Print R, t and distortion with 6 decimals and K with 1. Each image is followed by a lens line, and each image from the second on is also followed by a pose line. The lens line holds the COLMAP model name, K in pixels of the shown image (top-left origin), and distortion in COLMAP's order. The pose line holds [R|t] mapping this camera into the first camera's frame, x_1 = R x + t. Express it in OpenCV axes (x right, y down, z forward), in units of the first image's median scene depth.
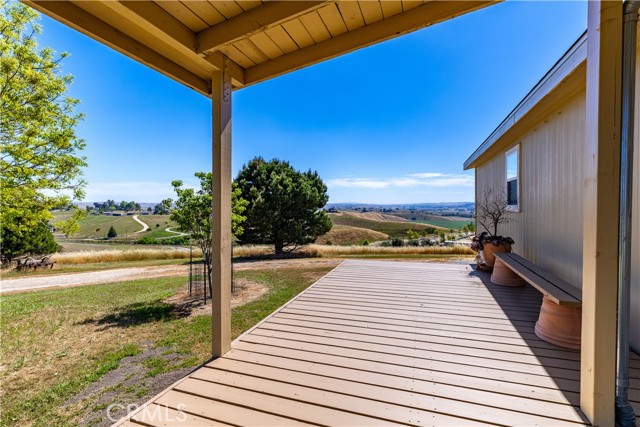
lens RADIAL K [[292.7, 0, 311.5], [0, 292.7, 214.0], [0, 0, 1]] dist [0.011530, -0.002954]
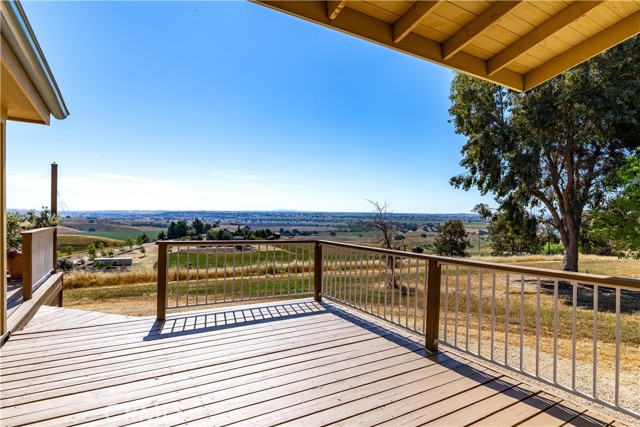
lens RADIAL K [[327.2, 0, 319.2], [0, 327.2, 217.1], [0, 0, 1]] dist [-0.008178, -0.002028]
pose [[0.634987, 0.012932, 0.772415, 0.102156], [0.001856, 0.999831, -0.018265, -0.000824], [-0.772521, 0.013031, 0.634856, 0.001020]]
